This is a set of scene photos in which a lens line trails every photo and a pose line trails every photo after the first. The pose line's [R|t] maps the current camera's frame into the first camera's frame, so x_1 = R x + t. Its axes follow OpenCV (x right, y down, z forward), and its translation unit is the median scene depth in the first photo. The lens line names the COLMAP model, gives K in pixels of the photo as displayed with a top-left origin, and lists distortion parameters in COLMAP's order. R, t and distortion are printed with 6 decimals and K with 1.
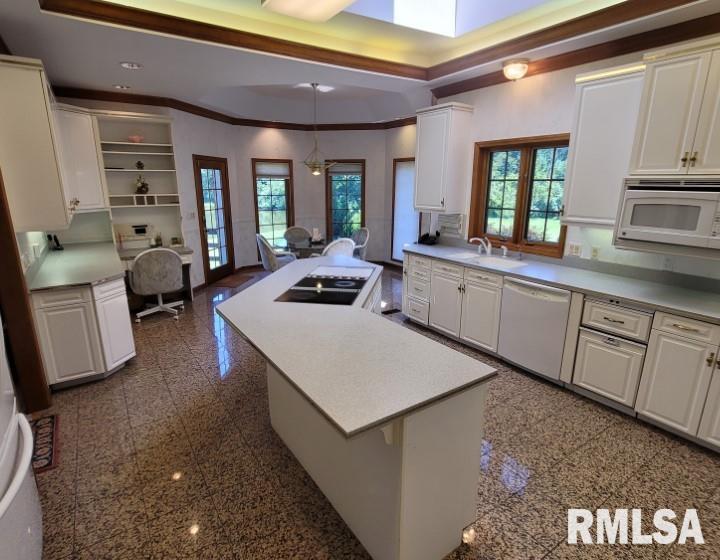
lens RADIAL K [[391.4, 0, 360.6], [0, 391.4, 283.4], [0, 0, 1]] dist [0.005157, -0.001022]
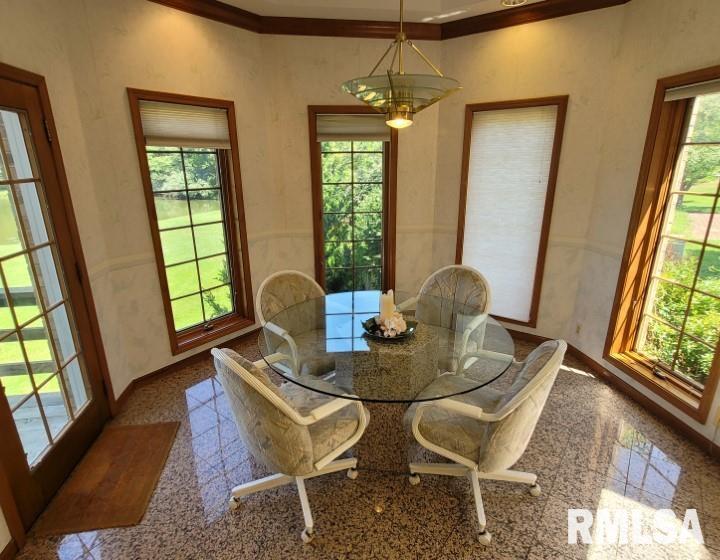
lens RADIAL K [[391.4, 0, 360.6], [0, 391.4, 283.4], [0, 0, 1]] dist [0.005157, -0.001022]
pose [[0.941338, -0.108832, 0.319435, -0.208487], [0.093536, 0.993628, 0.062891, -0.144264], [-0.324244, -0.029323, 0.945519, 0.581292]]
